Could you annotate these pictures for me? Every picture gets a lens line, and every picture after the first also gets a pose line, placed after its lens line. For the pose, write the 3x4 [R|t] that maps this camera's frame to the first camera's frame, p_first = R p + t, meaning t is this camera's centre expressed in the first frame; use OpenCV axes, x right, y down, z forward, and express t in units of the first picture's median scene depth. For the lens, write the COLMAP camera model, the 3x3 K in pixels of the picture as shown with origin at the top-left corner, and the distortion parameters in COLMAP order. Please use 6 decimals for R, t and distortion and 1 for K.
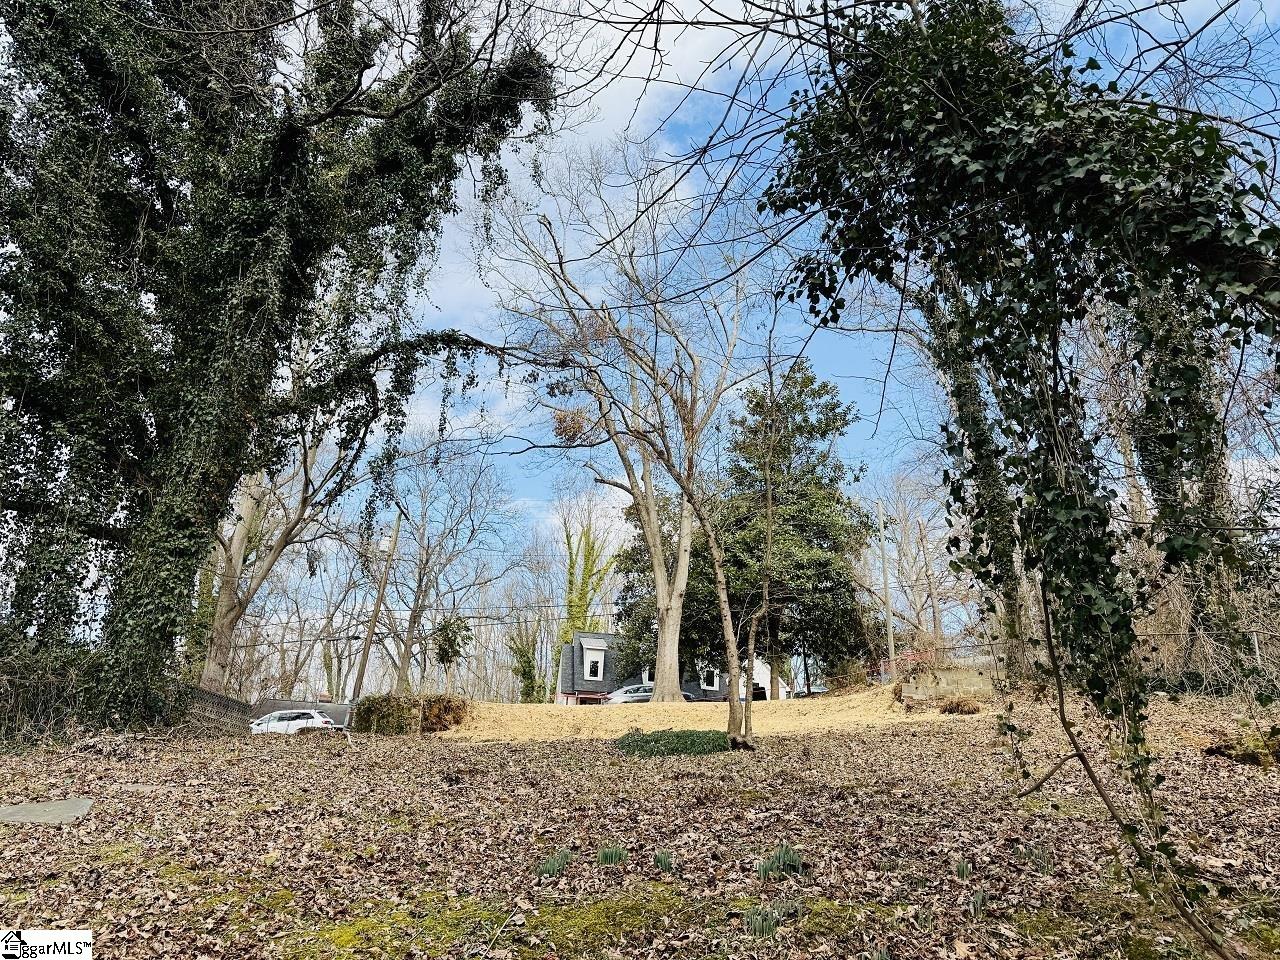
lens RADIAL K [[886.5, 0, 642.6], [0, 886.5, 477.4], [0, 0, 1]] dist [0.058931, -0.014858]
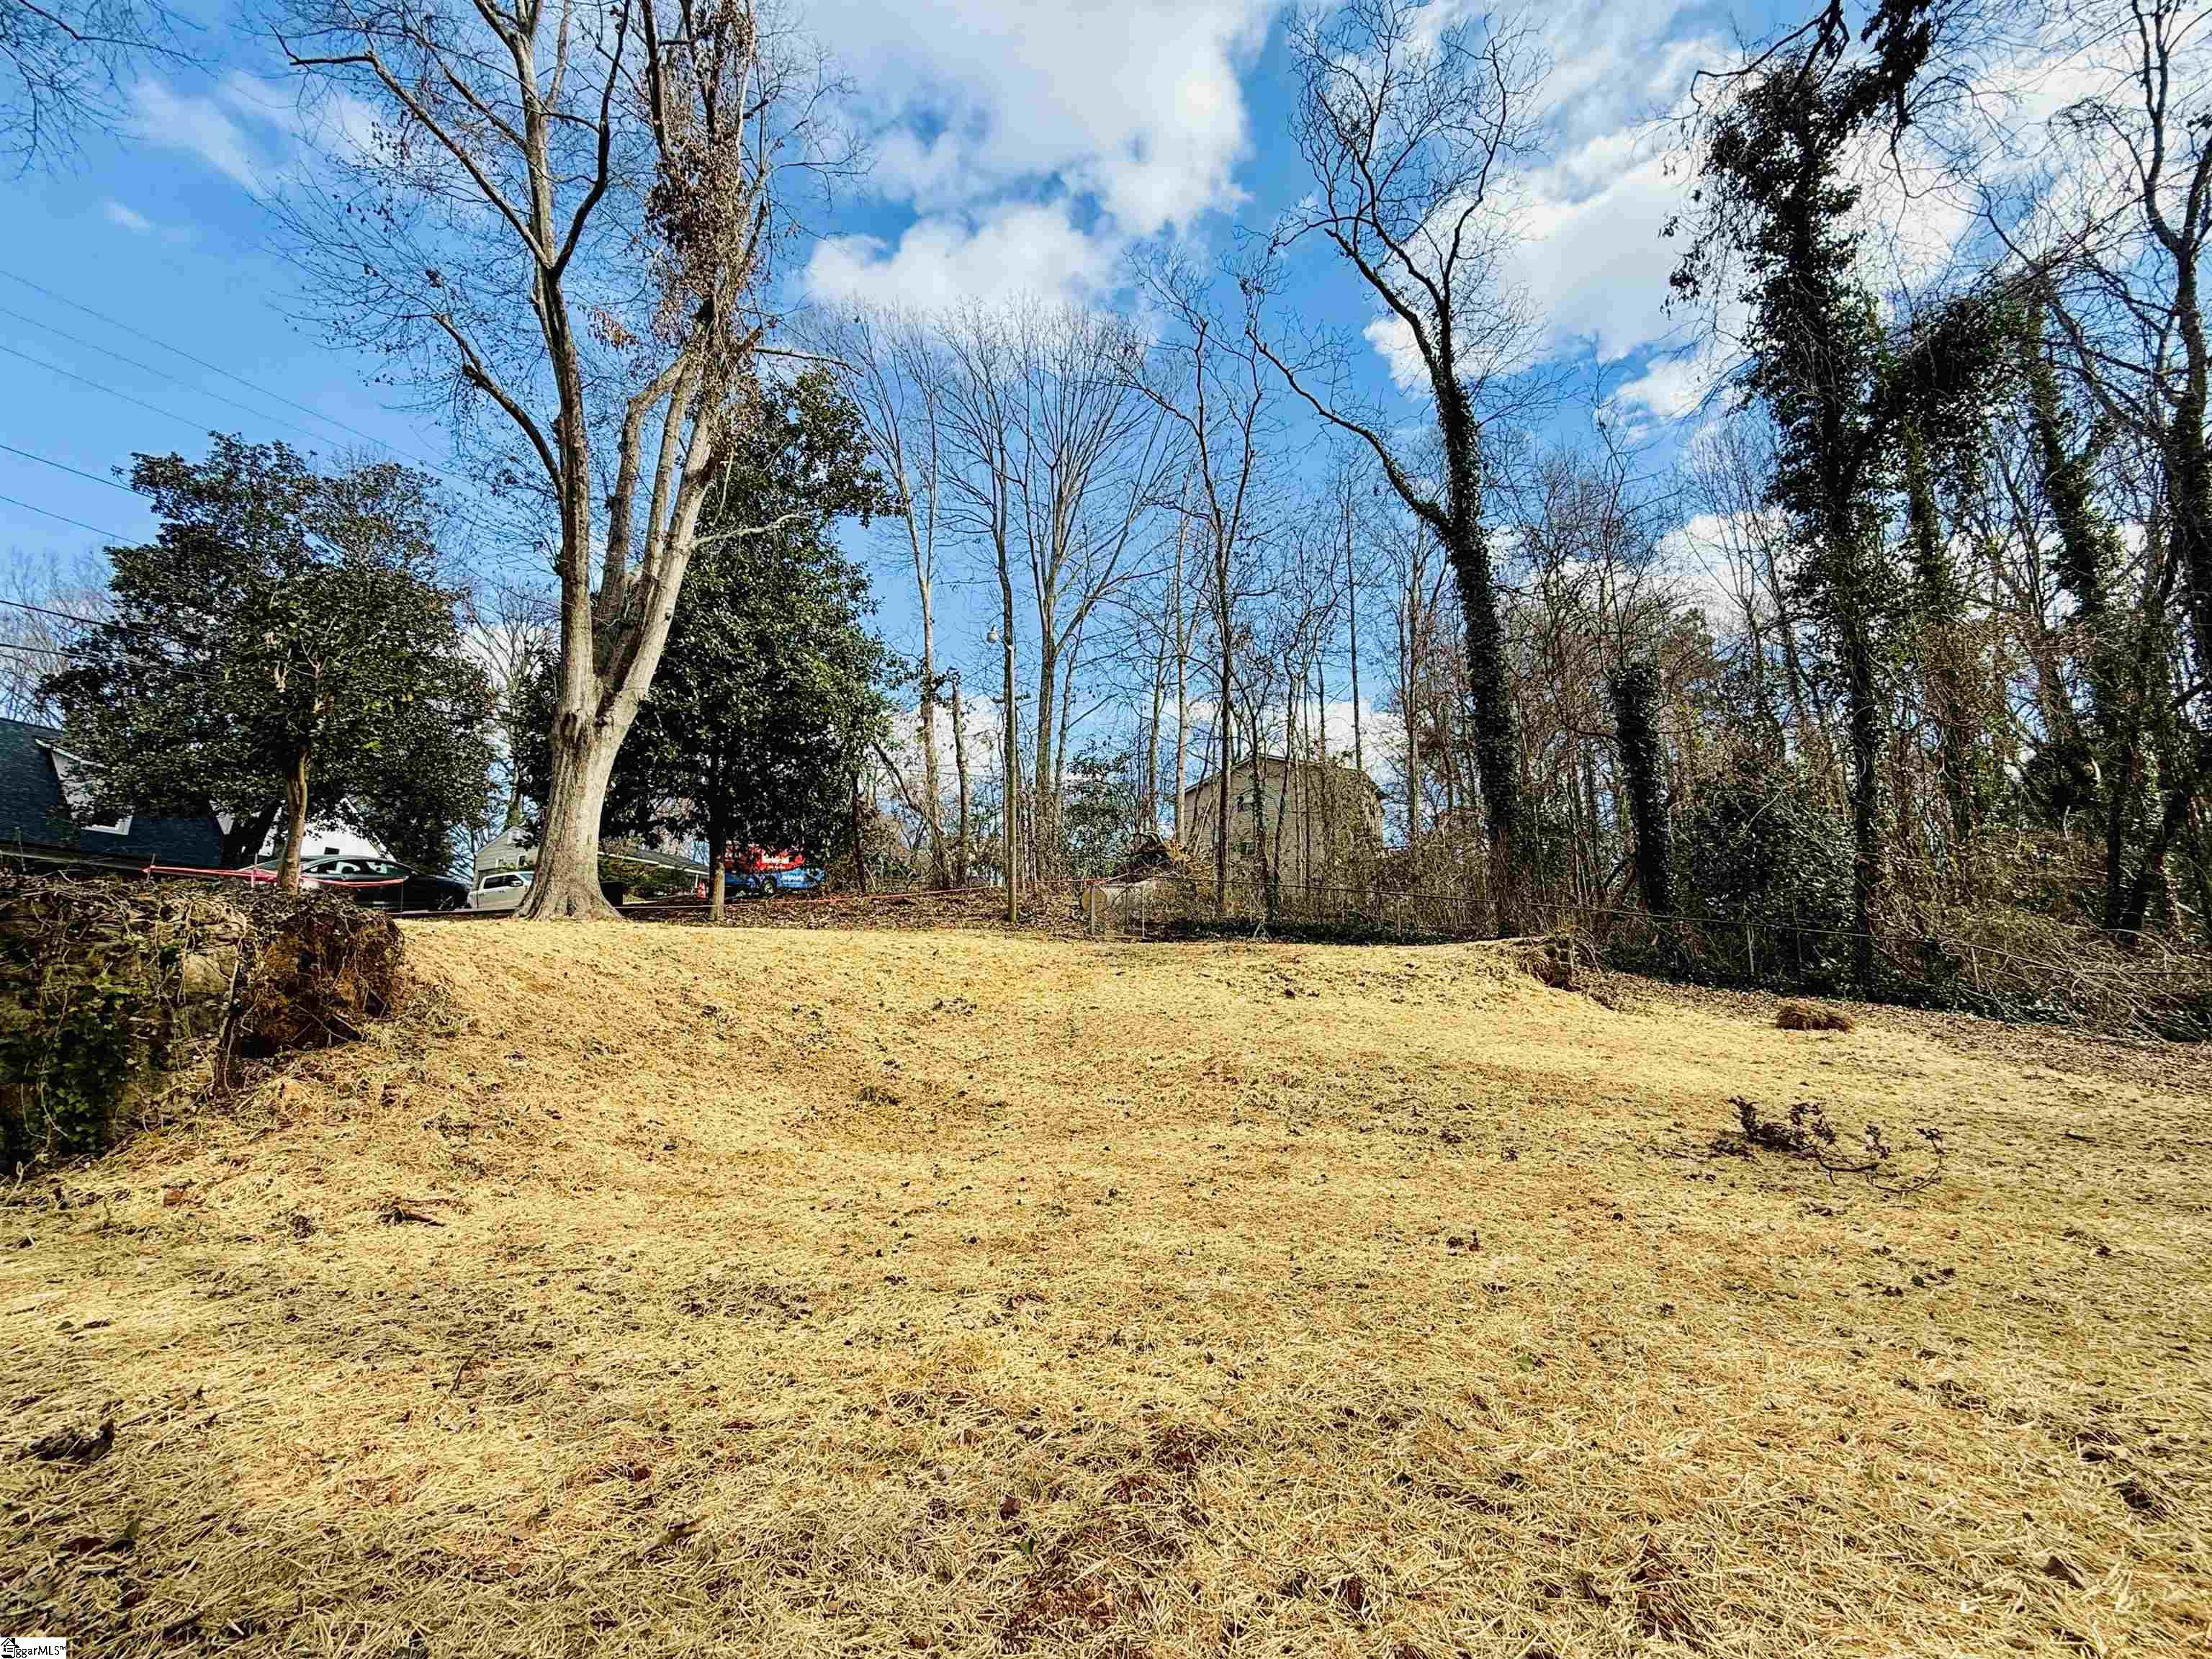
lens RADIAL K [[876.9, 0, 1093.6], [0, 876.9, 826.0], [0, 0, 1]] dist [-0.000589, 0.000020]
pose [[0.486345, 0.138837, 0.862666, -0.215178], [-0.284921, 0.958530, 0.006364, 0.111520], [-0.826008, -0.248886, 0.505734, 0.479267]]
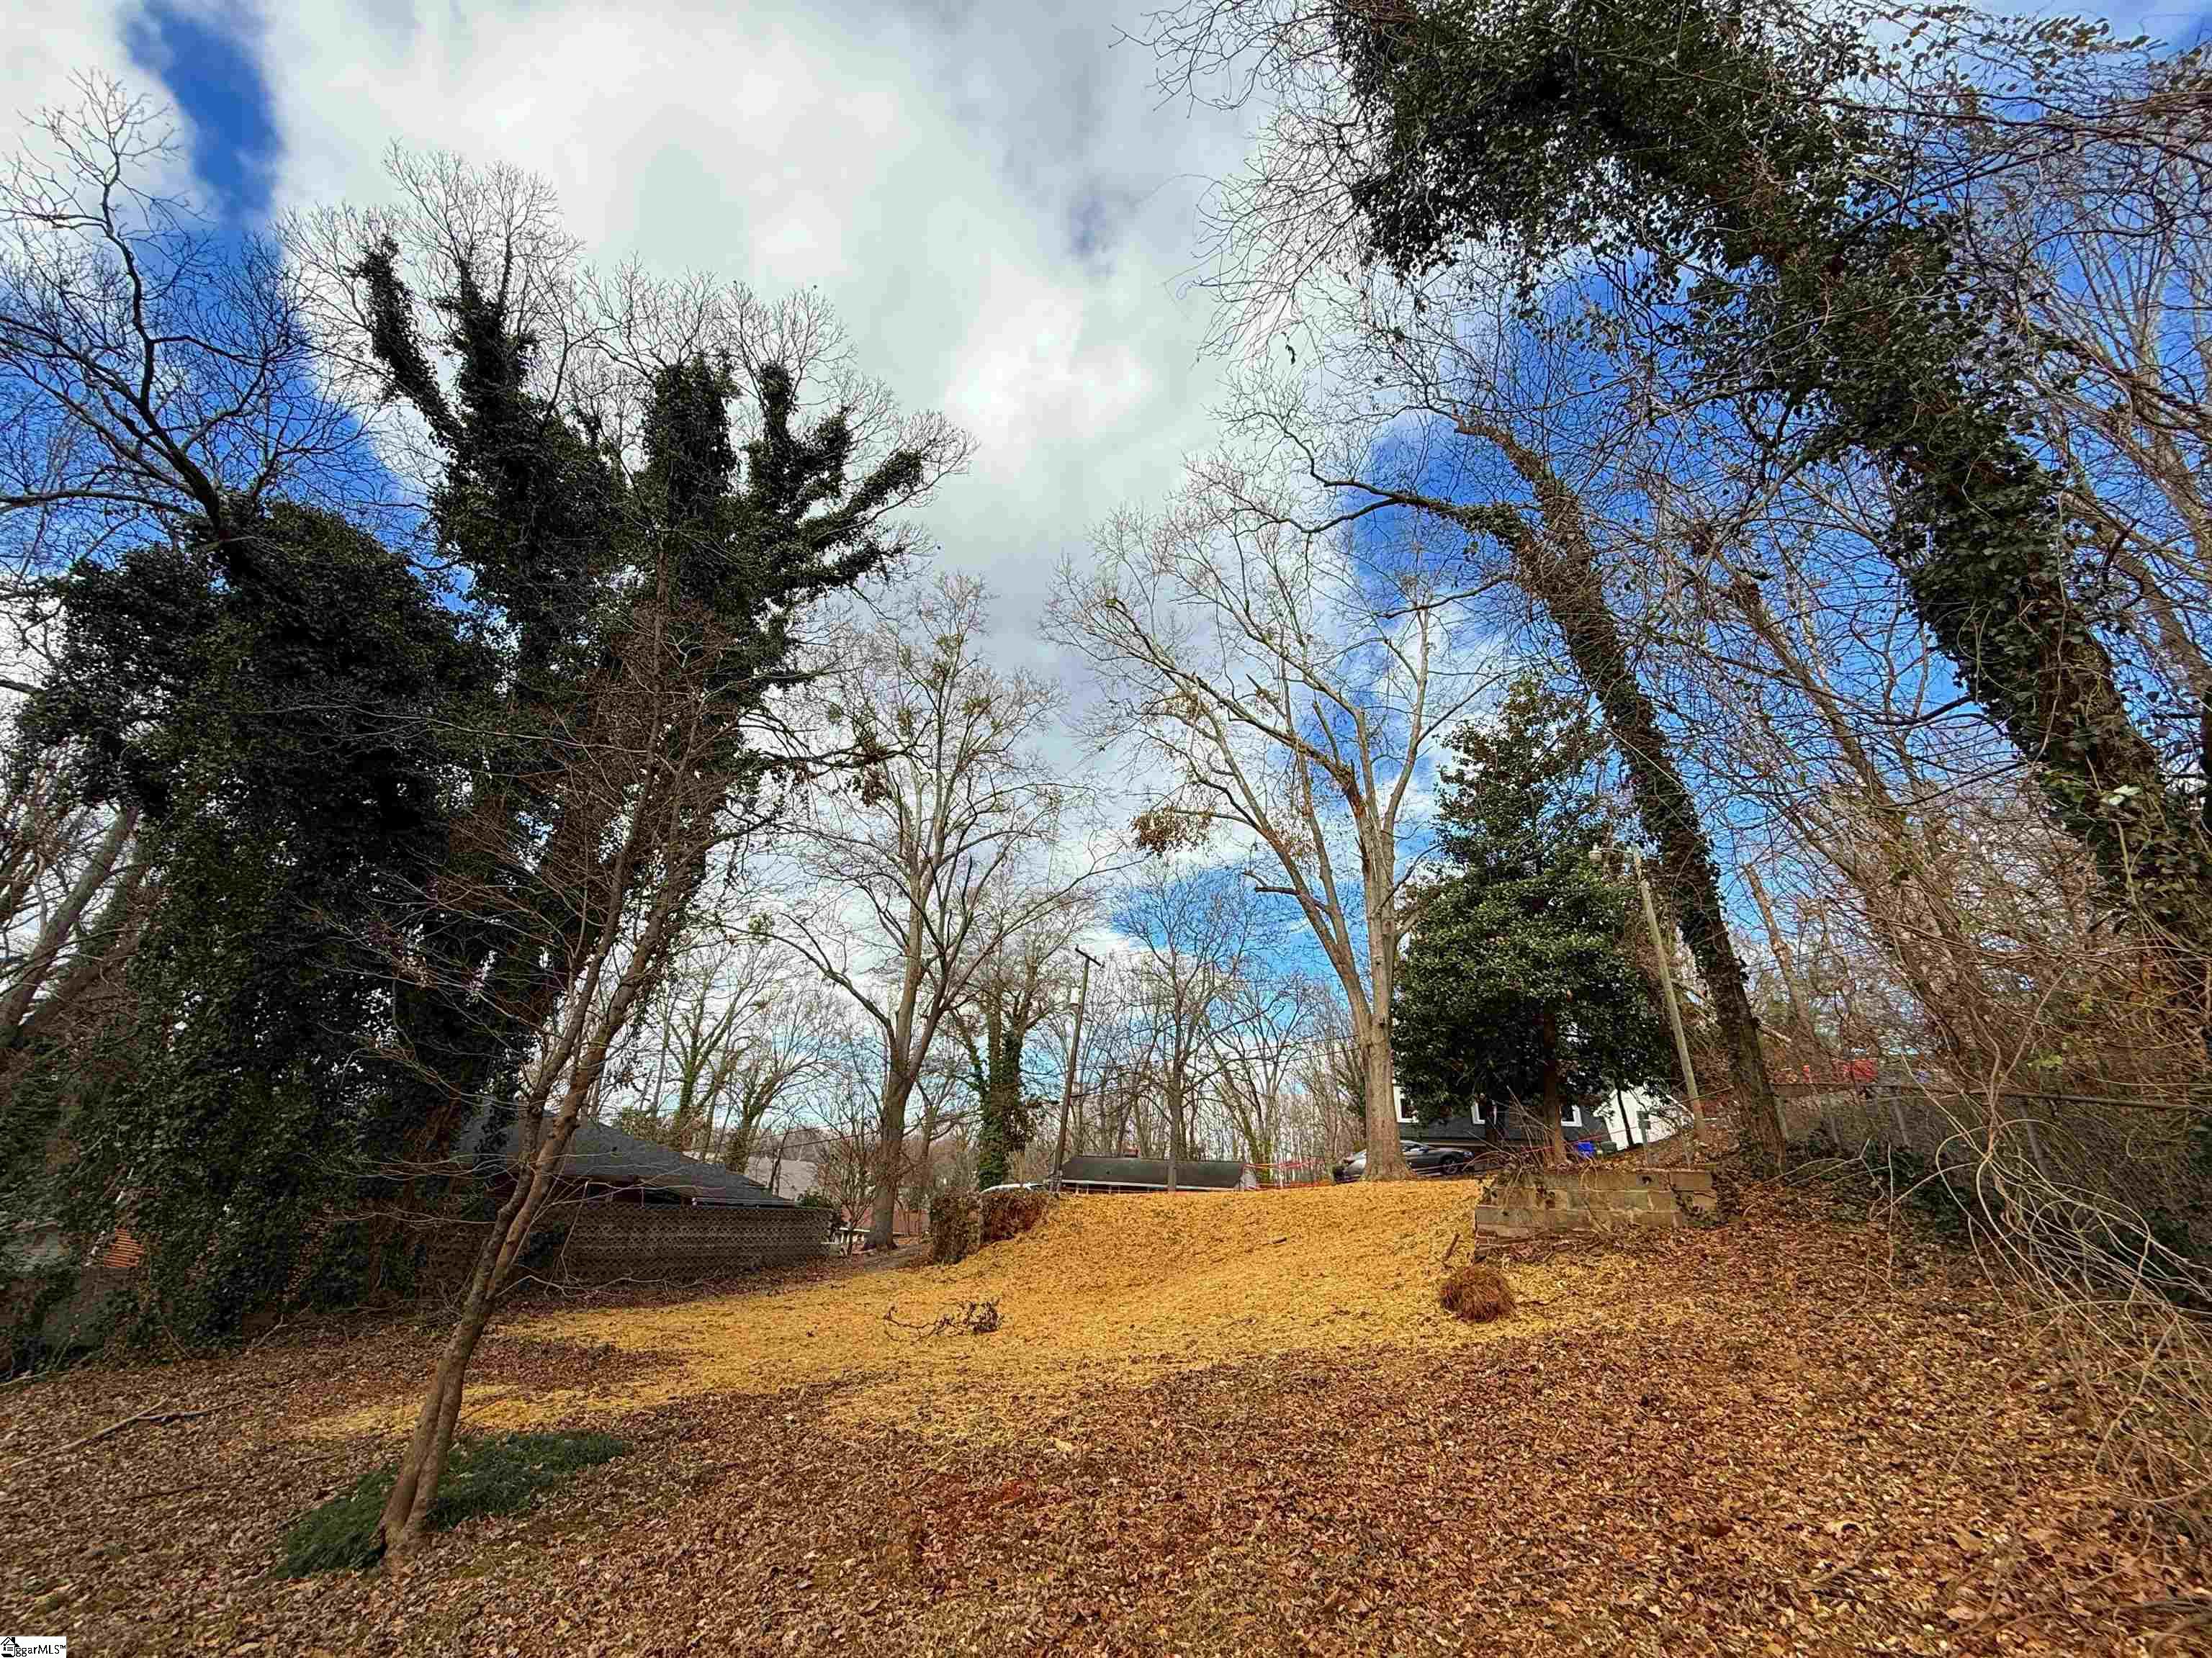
lens RADIAL K [[876.8, 0, 1109.5], [0, 876.8, 823.7], [0, 0, 1]] dist [-0.000589, 0.000020]
pose [[0.873315, -0.202293, -0.443169, 0.181695], [0.163104, 0.978621, -0.125295, 0.021316], [0.459041, 0.037139, 0.887639, 0.216103]]
